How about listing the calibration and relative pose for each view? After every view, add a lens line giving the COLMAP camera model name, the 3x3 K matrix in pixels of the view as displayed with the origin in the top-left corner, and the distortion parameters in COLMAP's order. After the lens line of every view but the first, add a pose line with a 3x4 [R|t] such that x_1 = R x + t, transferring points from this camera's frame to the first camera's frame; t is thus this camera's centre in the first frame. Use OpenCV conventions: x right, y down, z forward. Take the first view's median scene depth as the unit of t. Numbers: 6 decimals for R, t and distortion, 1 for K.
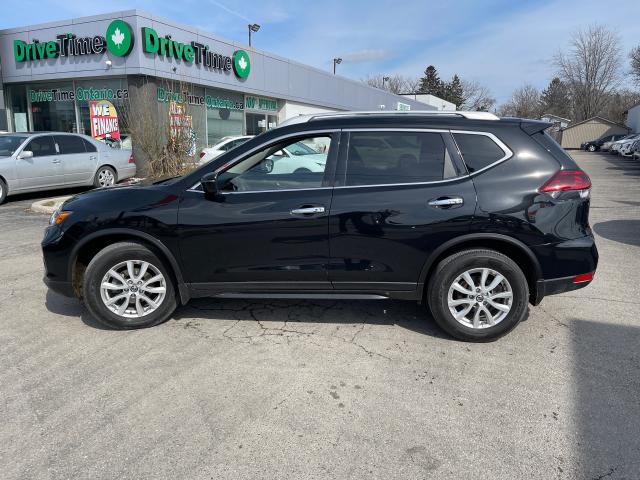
lens RADIAL K [[536.4, 0, 333.8], [0, 536.4, 241.2], [0, 0, 1]] dist [0.110694, -0.180294]
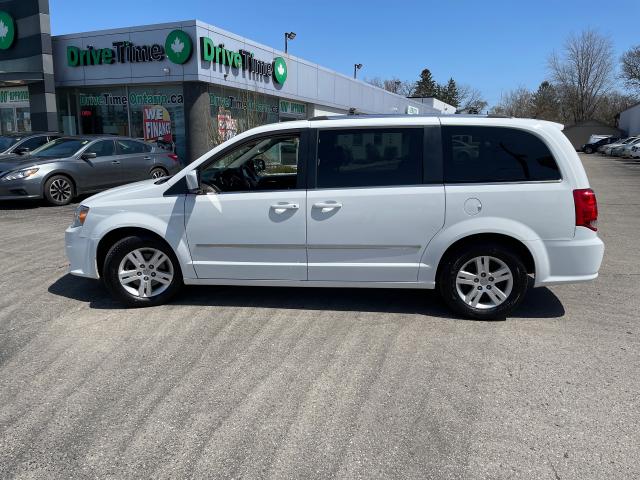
lens RADIAL K [[539.3, 0, 335.1], [0, 539.3, 239.2], [0, 0, 1]] dist [0.110697, -0.175811]
pose [[0.999517, -0.005164, 0.030660, -0.110355], [0.005385, 0.999960, -0.007120, 0.009962], [-0.030622, 0.007282, 0.999504, -0.062686]]
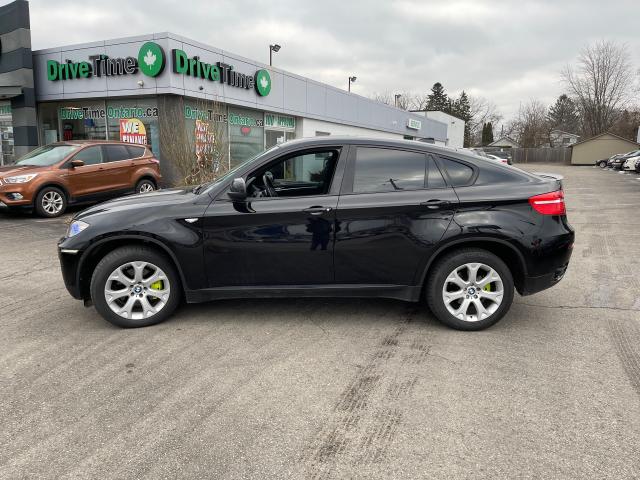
lens RADIAL K [[536.3, 0, 320.7], [0, 536.3, 242.8], [0, 0, 1]] dist [0.102636, -0.164368]
pose [[0.999531, 0.005167, -0.030184, -0.031349], [-0.005933, 0.999661, -0.025355, 0.003229], [0.030043, 0.025522, 0.999223, -0.019319]]
